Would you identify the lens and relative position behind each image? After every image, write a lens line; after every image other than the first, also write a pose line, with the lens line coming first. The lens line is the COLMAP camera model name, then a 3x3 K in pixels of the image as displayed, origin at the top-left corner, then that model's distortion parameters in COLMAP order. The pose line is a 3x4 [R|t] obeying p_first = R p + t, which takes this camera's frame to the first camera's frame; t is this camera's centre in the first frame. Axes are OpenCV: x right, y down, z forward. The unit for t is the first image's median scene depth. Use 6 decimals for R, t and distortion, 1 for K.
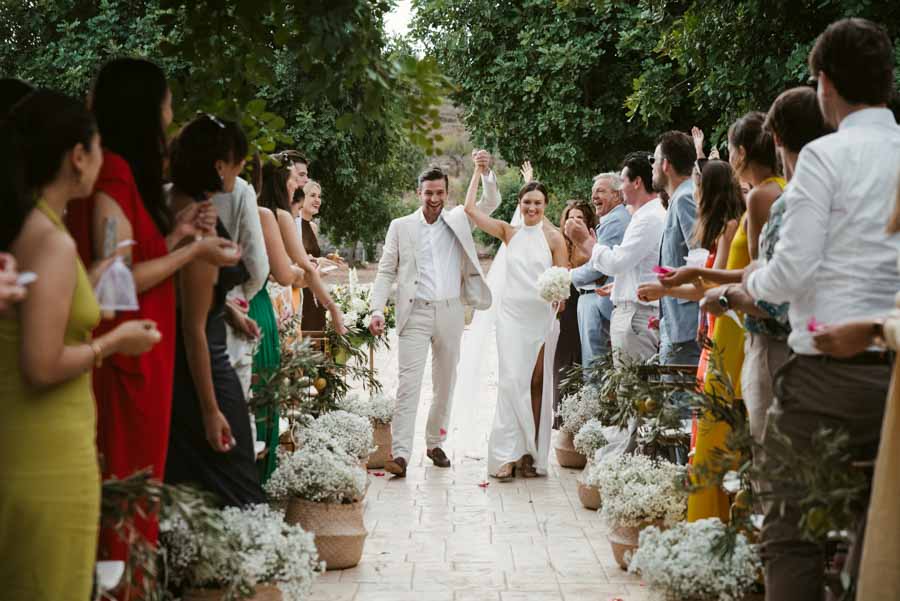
lens RADIAL K [[1619.5, 0, 449.4], [0, 1619.5, 270.2], [0, 0, 1]] dist [0.290783, 0.022383]
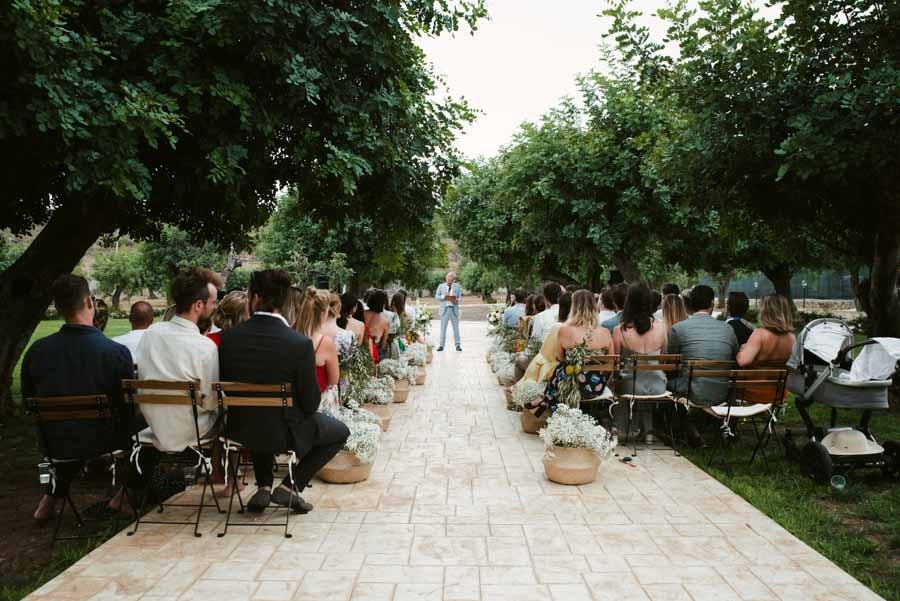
lens RADIAL K [[683.4, 0, 450.0], [0, 683.4, 300.5], [0, 0, 1]] dist [-0.100042, 0.090543]
pose [[0.999994, -0.000834, -0.003336, 0.001434], [0.000823, 0.999995, -0.003159, 0.004000], [0.003339, 0.003157, 0.999989, -0.159401]]
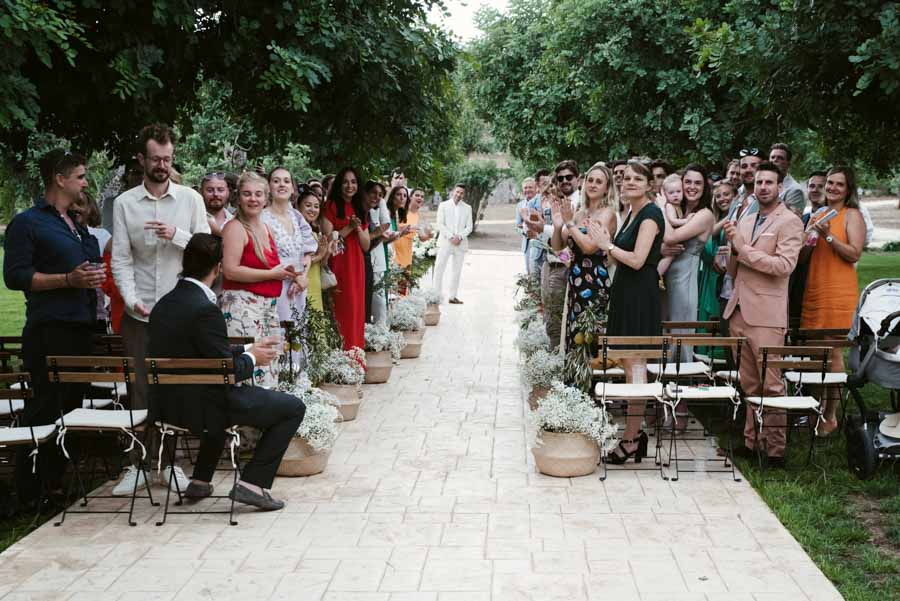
lens RADIAL K [[1199.5, 0, 504.7], [0, 1199.5, 299.8], [0, 0, 1]] dist [0.022983, 0.030228]
pose [[0.999993, -0.003706, 0.000487, 0.025375], [0.003660, 0.997341, 0.072778, -0.010457], [-0.000755, -0.072776, 0.997348, -0.272293]]
